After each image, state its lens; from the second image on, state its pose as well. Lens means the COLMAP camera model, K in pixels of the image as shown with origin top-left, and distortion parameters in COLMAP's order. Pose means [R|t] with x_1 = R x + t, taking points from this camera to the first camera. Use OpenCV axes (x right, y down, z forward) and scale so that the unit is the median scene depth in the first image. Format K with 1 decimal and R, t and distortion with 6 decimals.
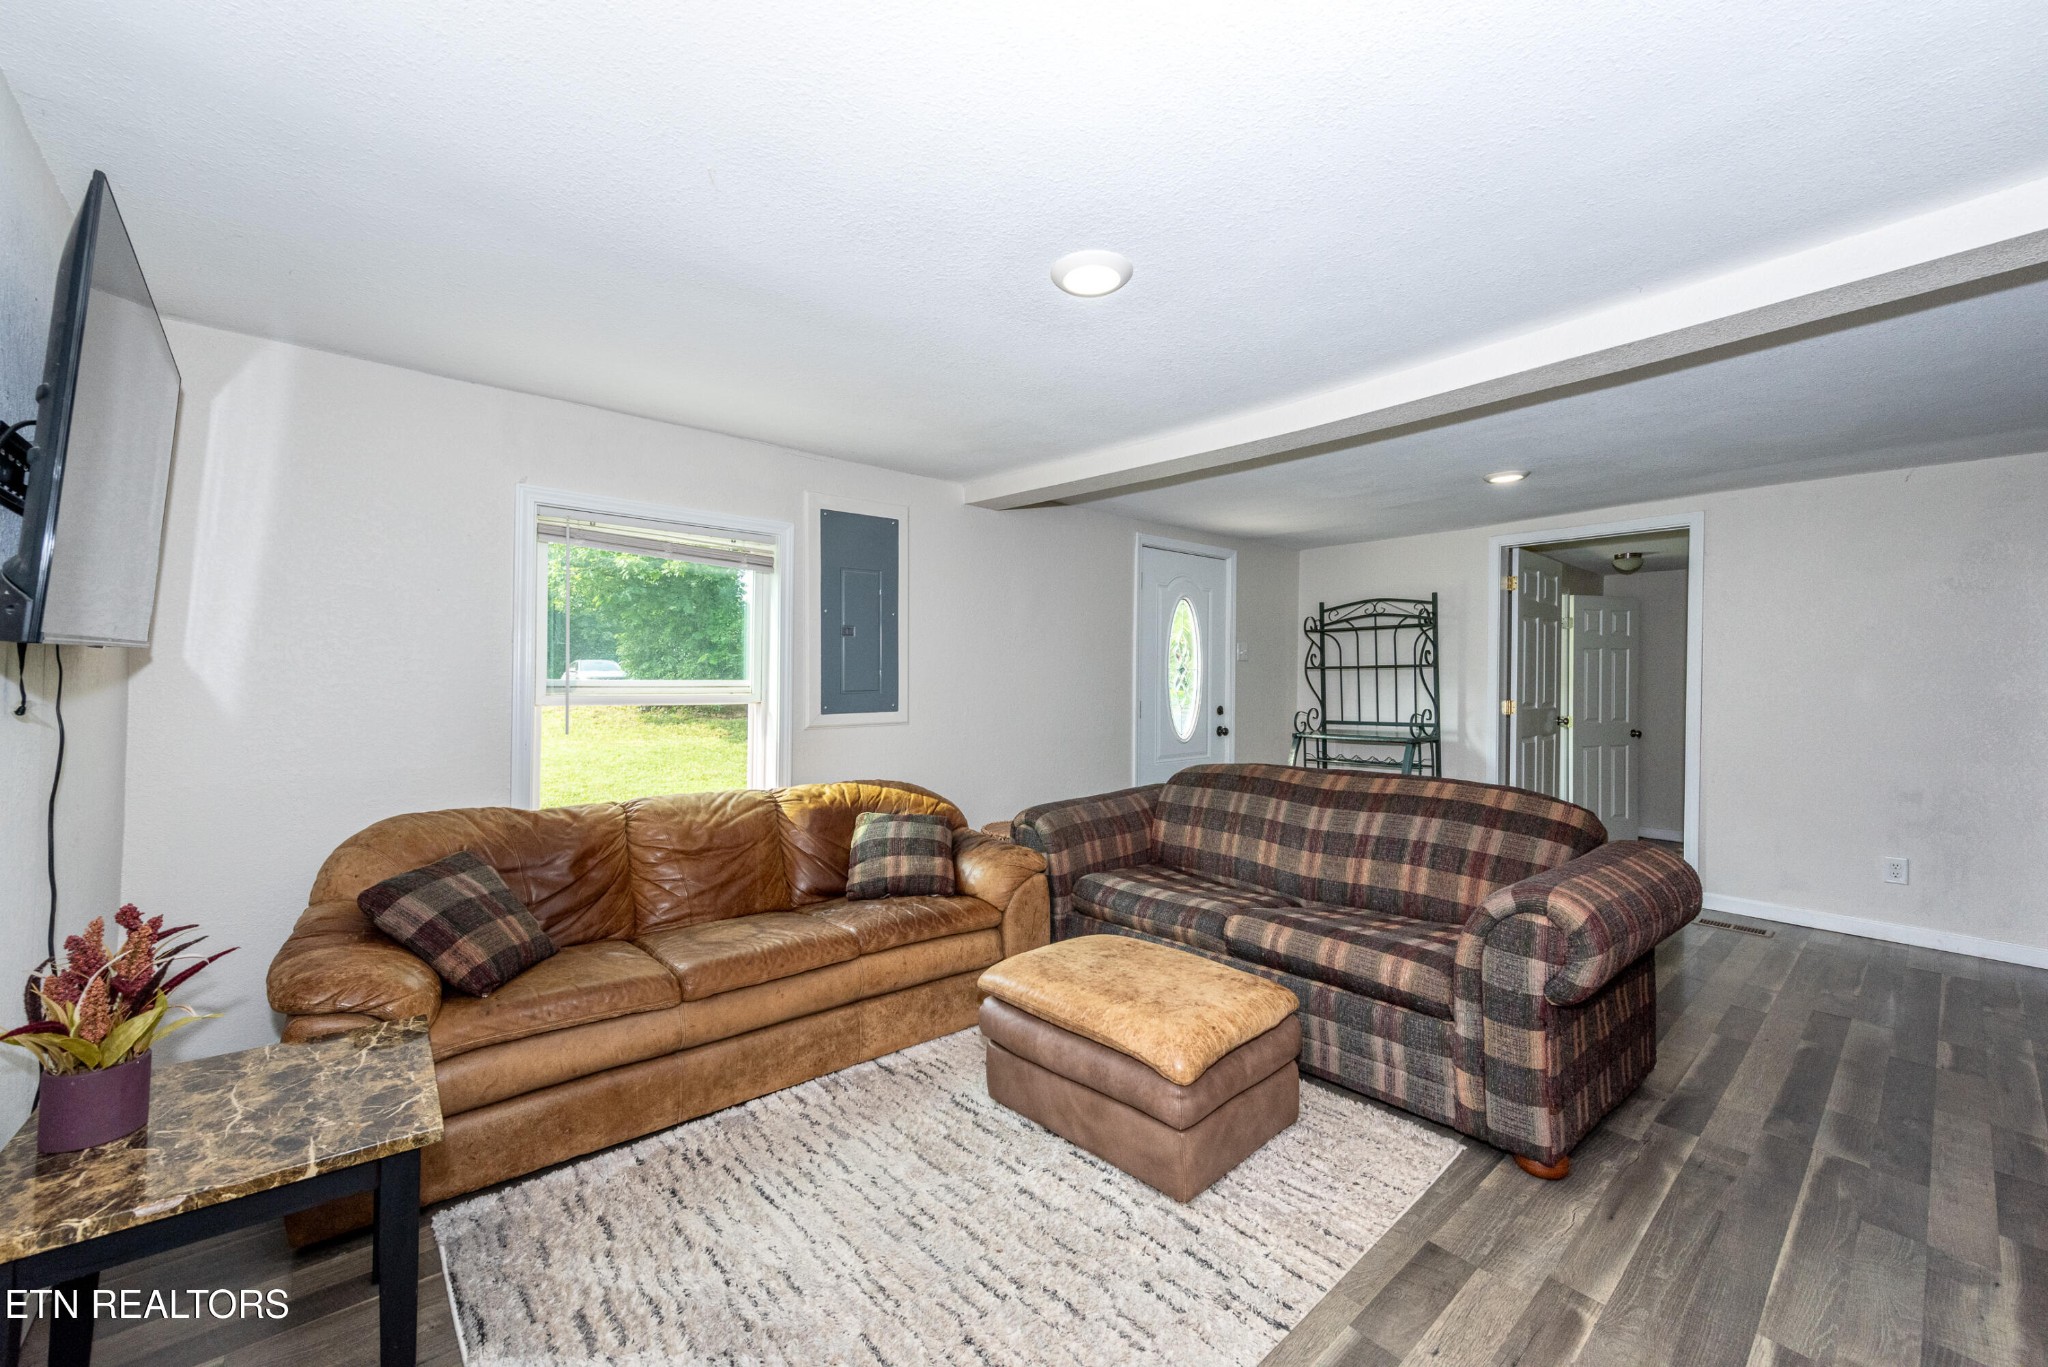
lens RADIAL K [[820.7, 0, 1005.6], [0, 820.7, 677.7], [0, 0, 1]] dist [0.011712, -0.000086]
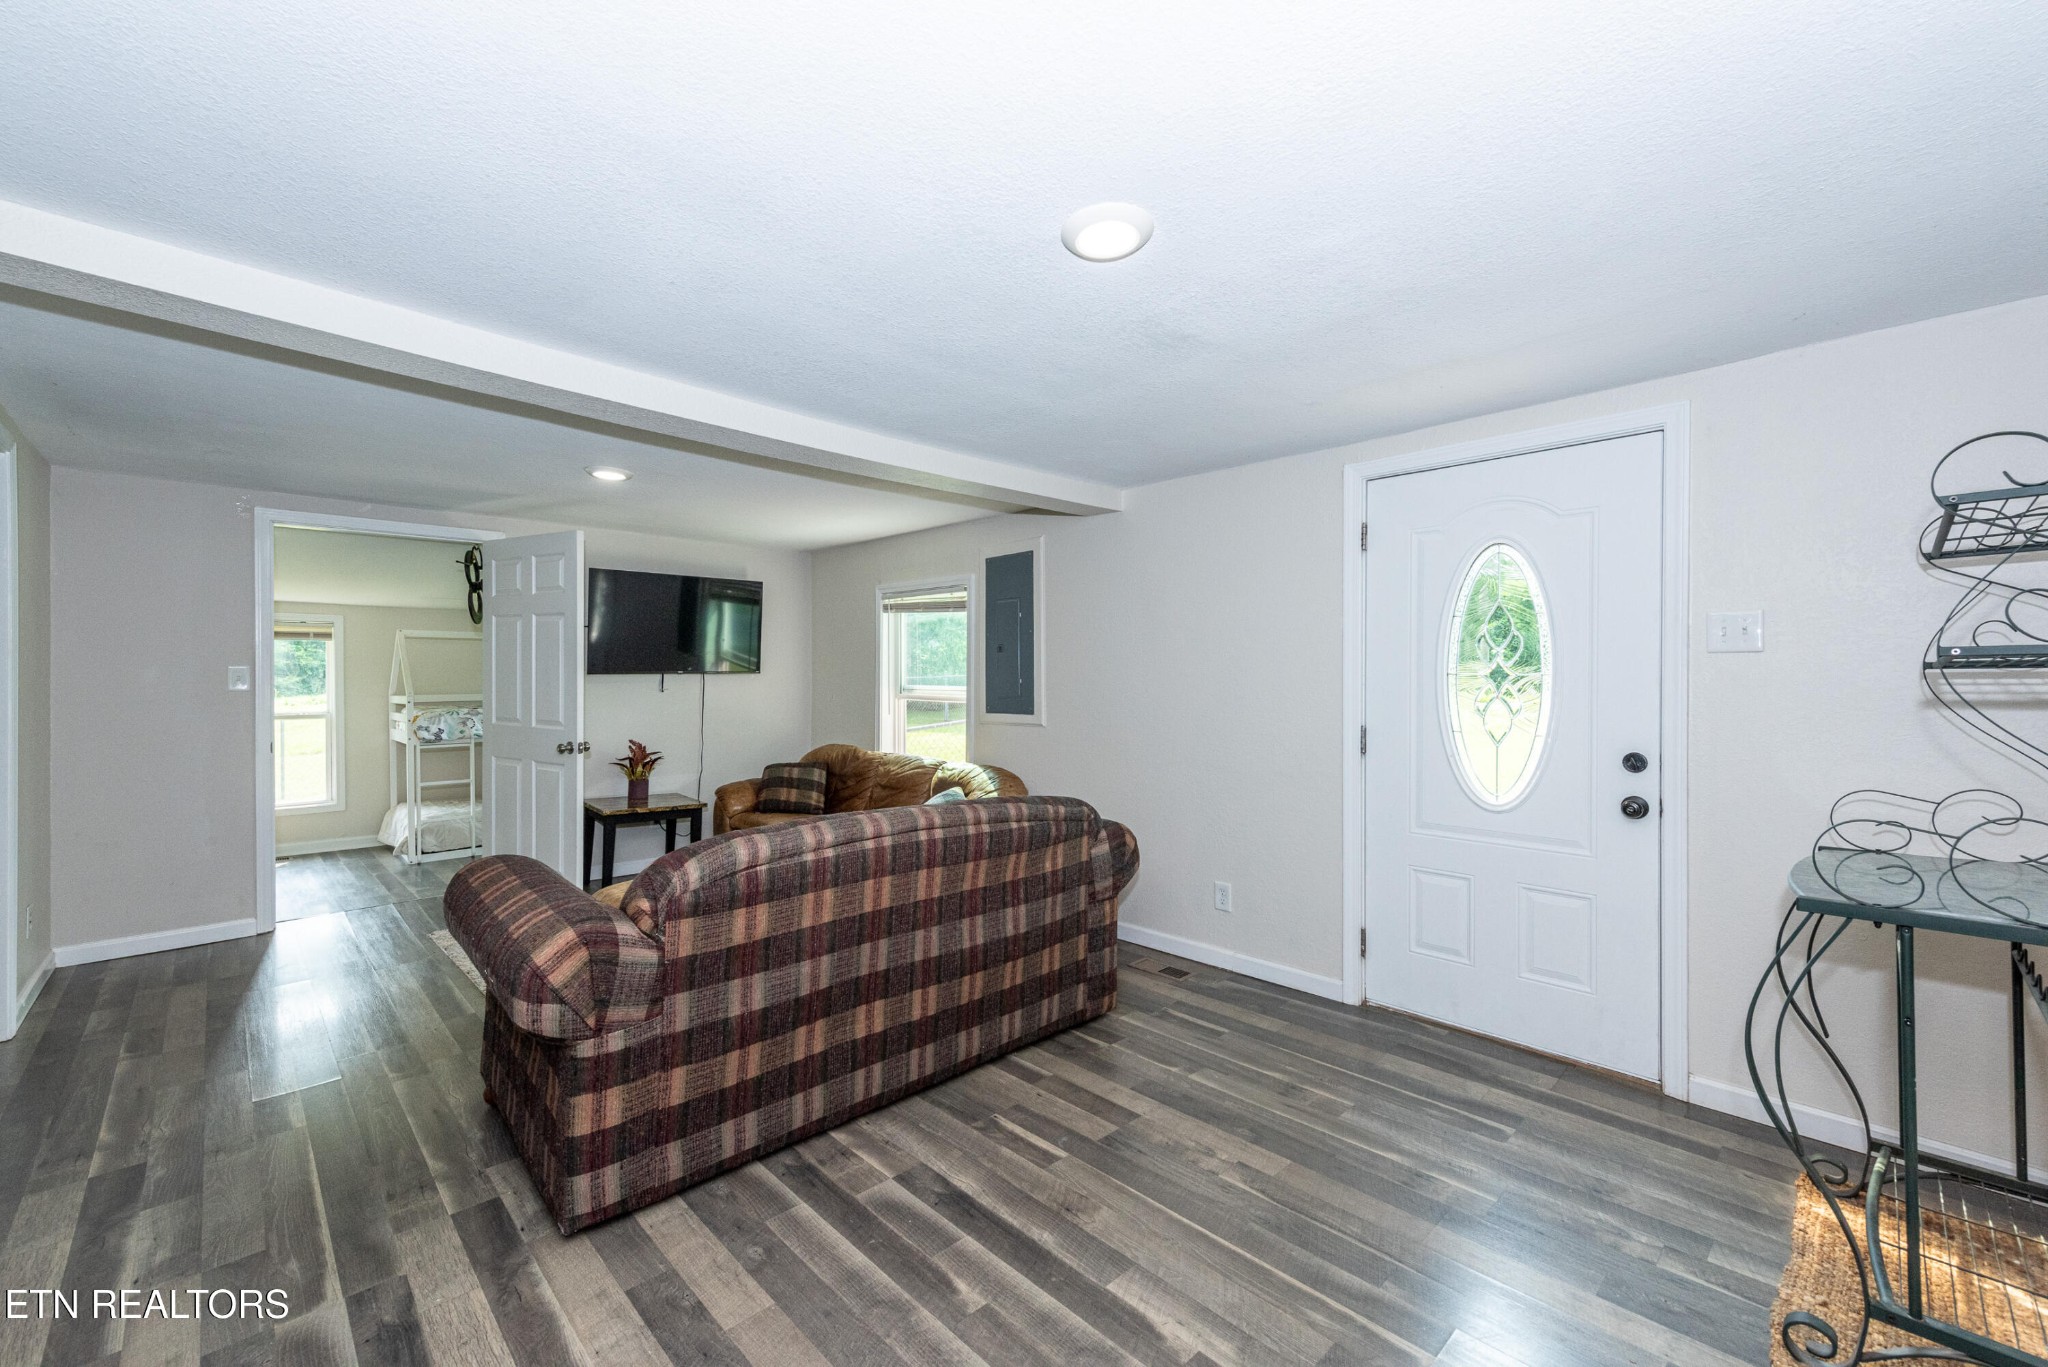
lens RADIAL K [[820.7, 0, 1005.6], [0, 820.7, 677.7], [0, 0, 1]] dist [0.011712, -0.000086]
pose [[0.049304, -0.011660, -0.998716, 1.082751], [-0.011322, 0.999861, -0.012233, 0.003183], [0.998720, 0.011911, 0.049166, 0.957645]]
